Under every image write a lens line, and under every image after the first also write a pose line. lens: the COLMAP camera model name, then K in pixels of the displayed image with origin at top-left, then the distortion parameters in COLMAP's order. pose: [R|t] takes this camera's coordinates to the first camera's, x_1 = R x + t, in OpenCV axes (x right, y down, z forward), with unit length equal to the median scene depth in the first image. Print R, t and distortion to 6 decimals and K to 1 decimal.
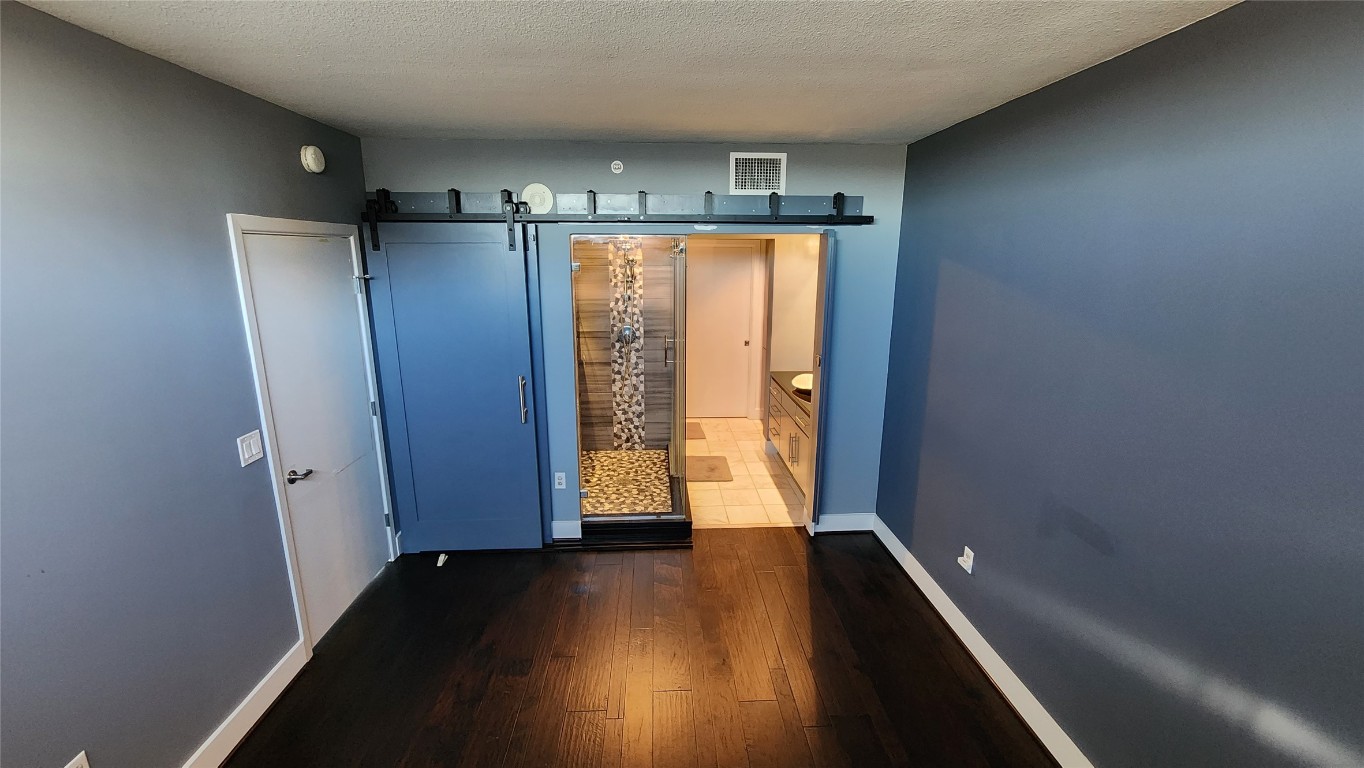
lens RADIAL K [[559.4, 0, 681.9], [0, 559.4, 384.1], [0, 0, 1]] dist [0.000693, -0.000264]
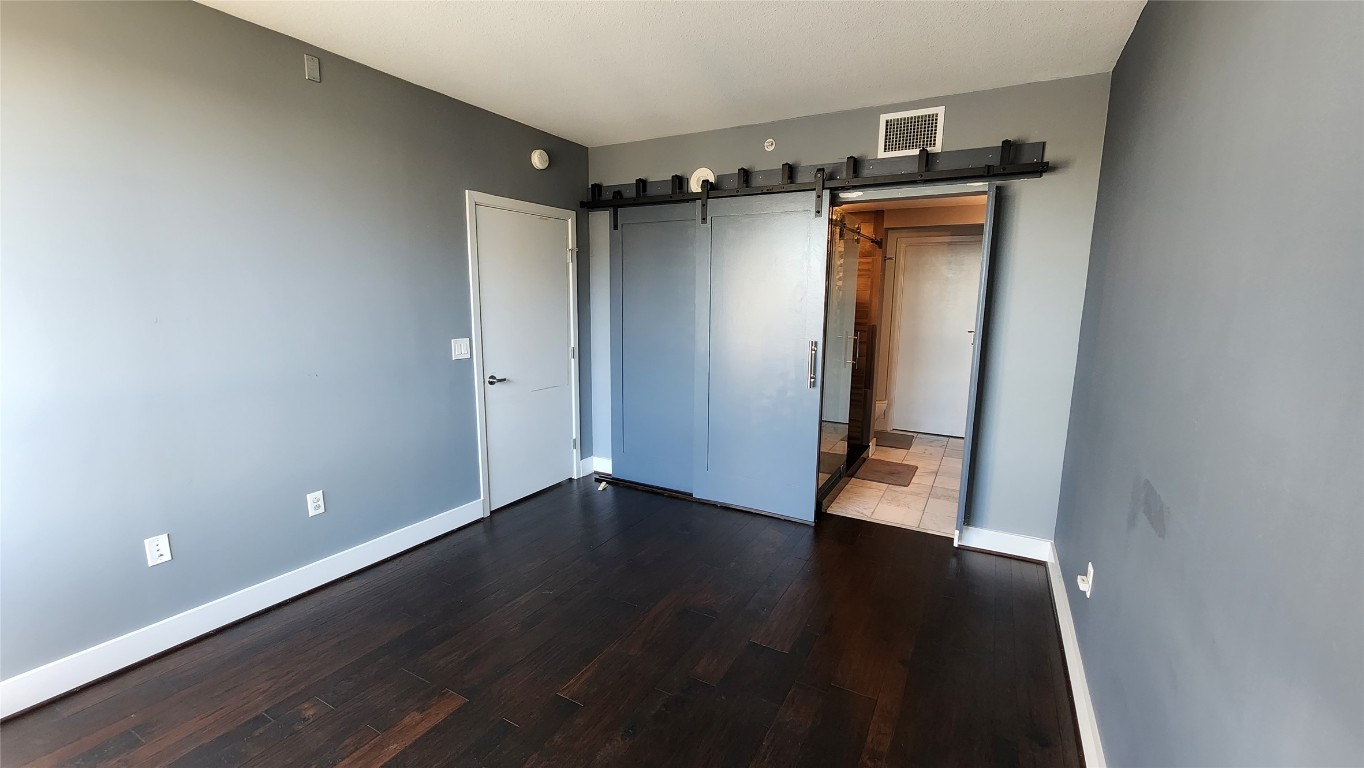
lens RADIAL K [[559.4, 0, 683.8], [0, 559.4, 383.1], [0, 0, 1]] dist [0.000693, -0.000264]
pose [[0.849941, 0.092244, -0.518740, 0.339965], [-0.130037, 0.990823, -0.036870, 0.126417], [0.510579, 0.098793, 0.854136, 0.041725]]
